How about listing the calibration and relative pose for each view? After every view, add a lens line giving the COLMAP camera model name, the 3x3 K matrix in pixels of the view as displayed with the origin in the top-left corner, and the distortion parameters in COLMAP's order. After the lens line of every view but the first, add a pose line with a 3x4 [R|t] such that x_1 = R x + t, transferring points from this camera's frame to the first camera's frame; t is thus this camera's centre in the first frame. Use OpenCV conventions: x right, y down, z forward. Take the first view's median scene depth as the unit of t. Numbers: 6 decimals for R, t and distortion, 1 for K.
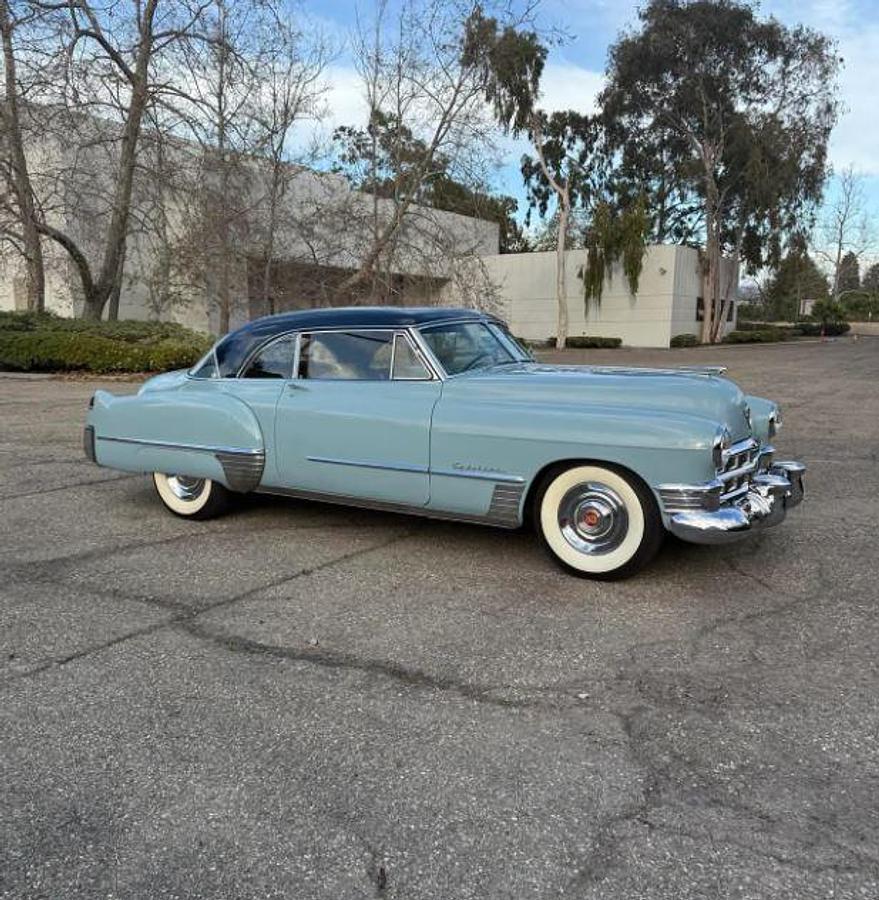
lens RADIAL K [[866.9, 0, 439.5], [0, 866.9, 450.0], [0, 0, 1]] dist [0.159302, -0.305615]
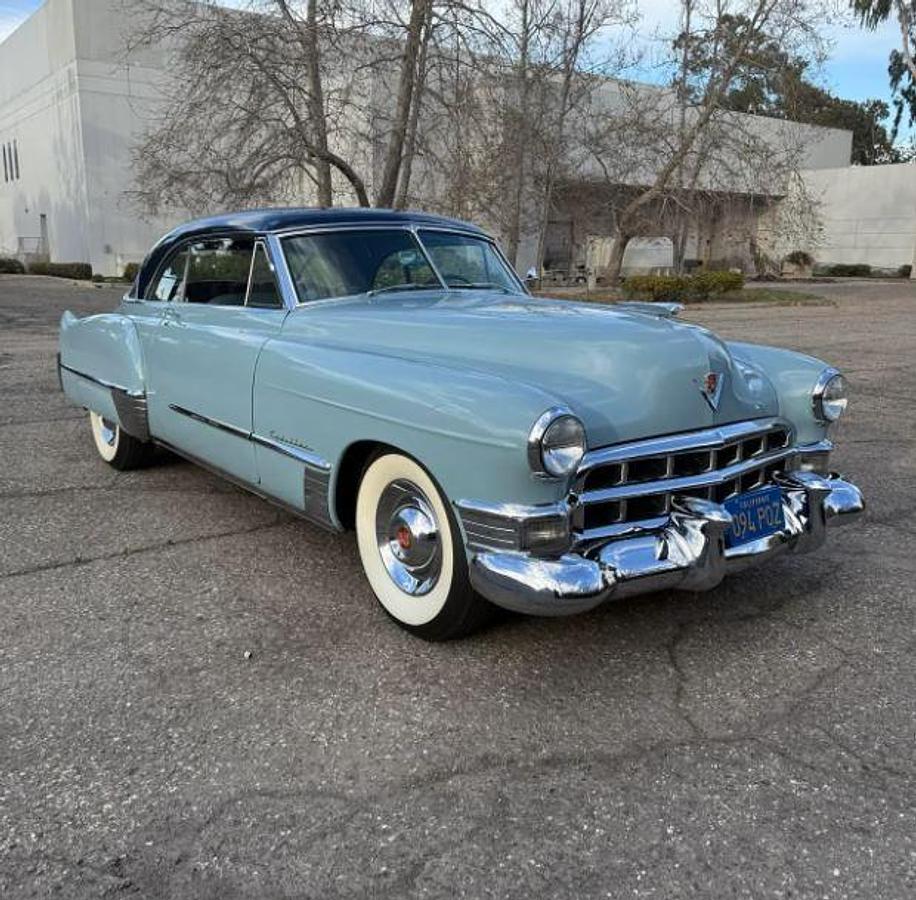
lens RADIAL K [[882.3, 0, 453.8], [0, 882.3, 413.7], [0, 0, 1]] dist [0.159302, -0.305615]
pose [[0.931061, 0.071079, -0.357874, 0.063741], [-0.058000, 0.997202, 0.047164, -0.006295], [0.360225, -0.023155, 0.932578, 0.062305]]
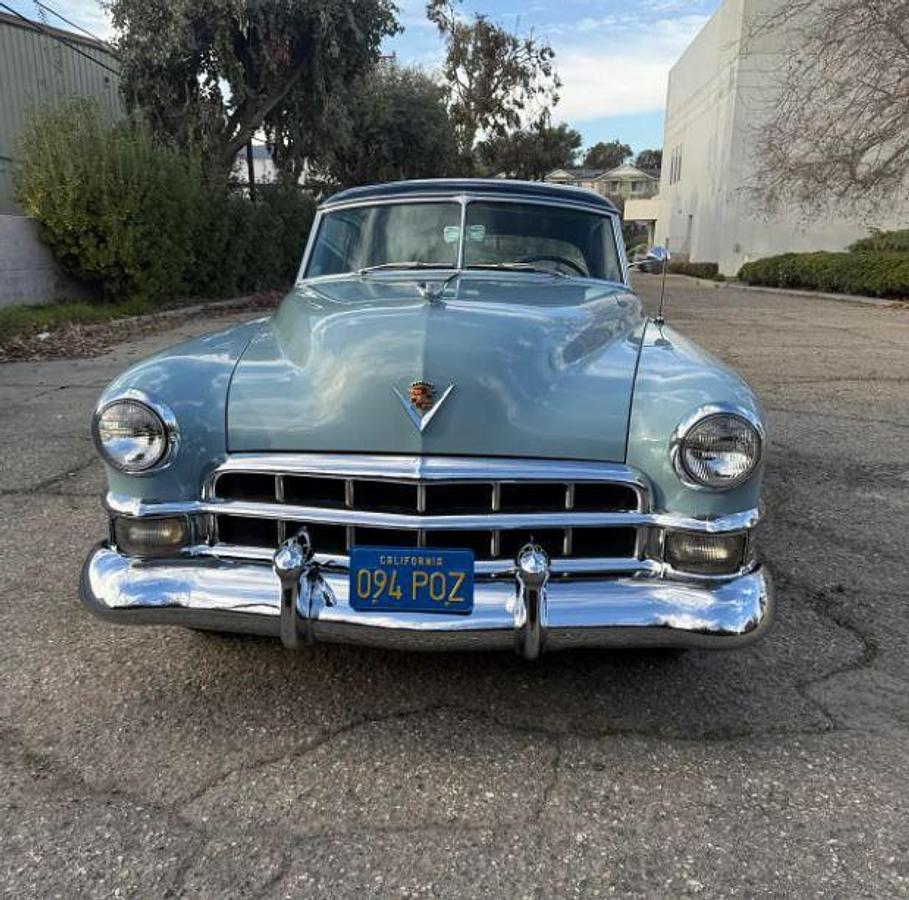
lens RADIAL K [[875.5, 0, 454.9], [0, 875.5, 473.5], [0, 0, 1]] dist [0.099964, -0.149923]
pose [[0.452132, 0.228001, -0.862318, 0.115050], [-0.139458, 0.972957, 0.184134, -0.013439], [0.880981, 0.037004, 0.471702, 0.127898]]
